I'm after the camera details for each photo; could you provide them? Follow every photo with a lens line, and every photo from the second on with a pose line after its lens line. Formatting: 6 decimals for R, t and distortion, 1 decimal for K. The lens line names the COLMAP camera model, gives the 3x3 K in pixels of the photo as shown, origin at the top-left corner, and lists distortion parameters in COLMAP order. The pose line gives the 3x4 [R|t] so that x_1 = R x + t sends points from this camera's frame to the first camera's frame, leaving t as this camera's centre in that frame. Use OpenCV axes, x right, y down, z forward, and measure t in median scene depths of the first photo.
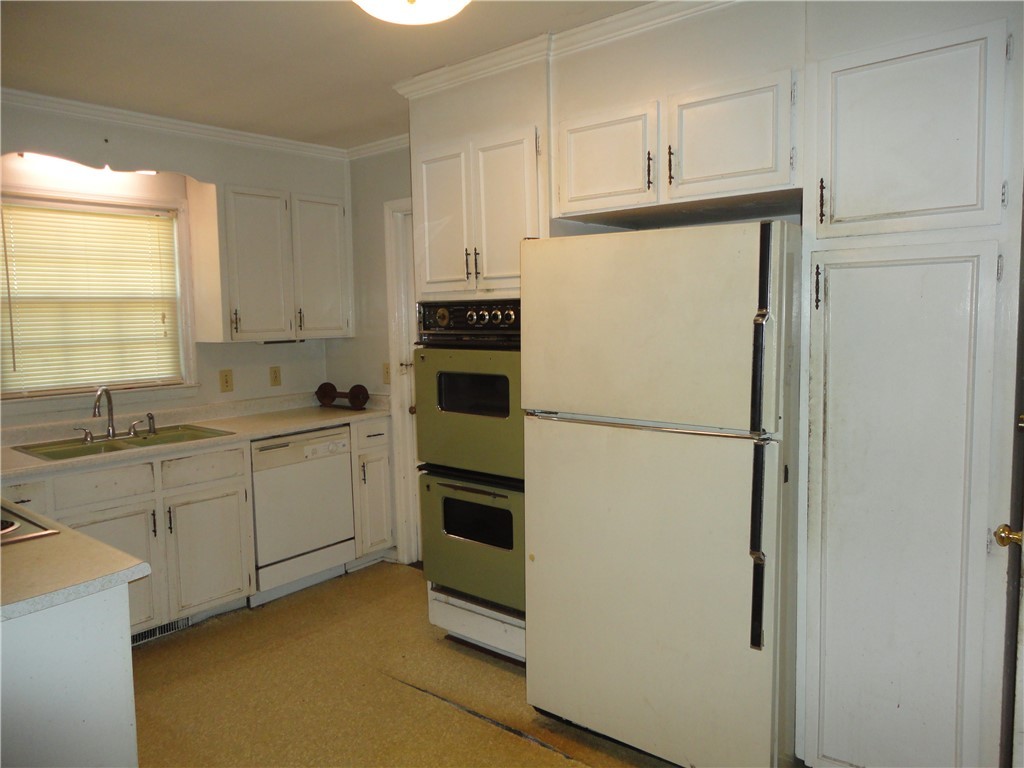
lens RADIAL K [[744.6, 0, 515.5], [0, 744.6, 379.4], [0, 0, 1]] dist [-0.007970, 0.008461]
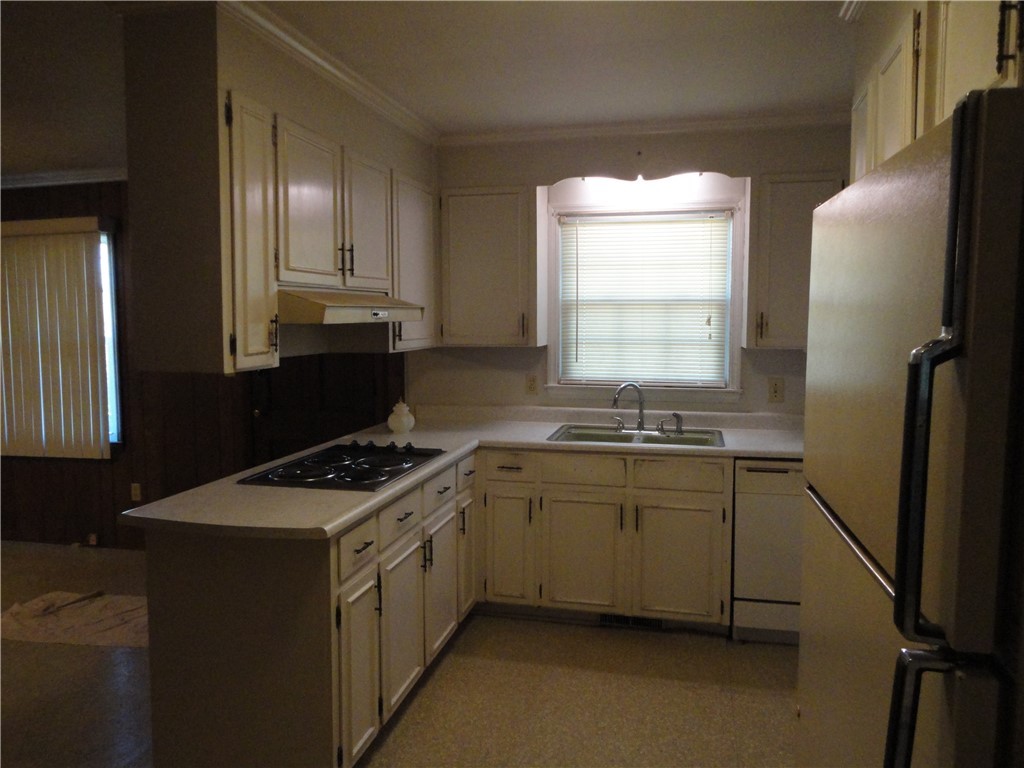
lens RADIAL K [[744.6, 0, 515.5], [0, 744.6, 379.4], [0, 0, 1]] dist [-0.007970, 0.008461]
pose [[0.456419, 0.093785, -0.884808, 0.344370], [-0.093709, 0.993966, 0.057016, -0.042585], [0.884816, 0.056891, 0.462454, 0.369669]]
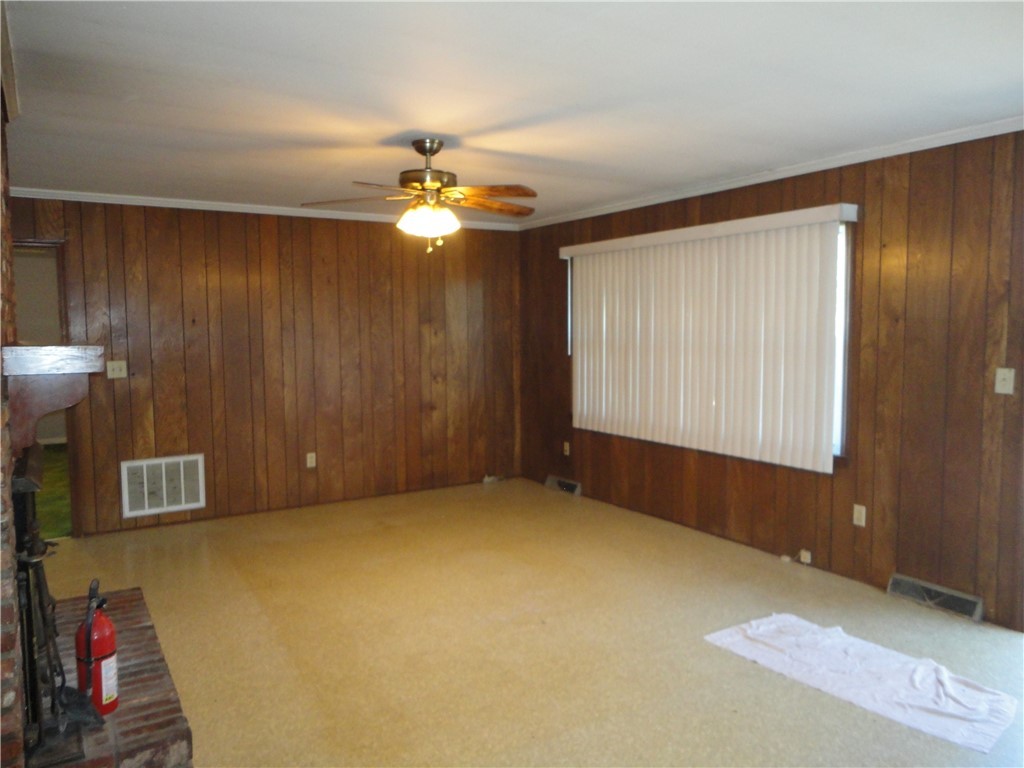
lens RADIAL K [[766.0, 0, 512.0], [0, 766.0, 384.0], [0, 0, 1]] dist [-0.009501, -0.003668]
pose [[-0.312221, 0.108996, -0.943736, 0.154842], [-0.074029, 0.987584, 0.138552, -0.033570], [0.947121, 0.113123, -0.300276, 0.208847]]
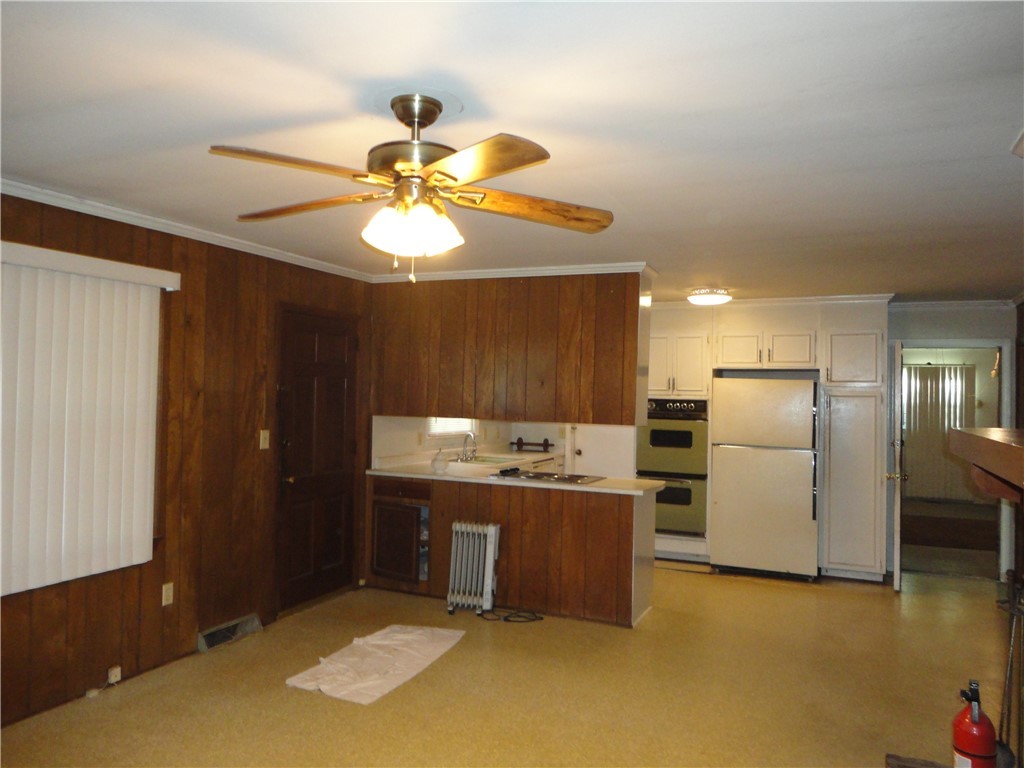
lens RADIAL K [[744.6, 0, 515.5], [0, 744.6, 379.4], [0, 0, 1]] dist [-0.007970, 0.008461]
pose [[0.956839, 0.053054, 0.285736, -1.022765], [-0.019602, 0.992739, -0.118684, 0.102903], [-0.289958, 0.107960, 0.950931, -0.932340]]
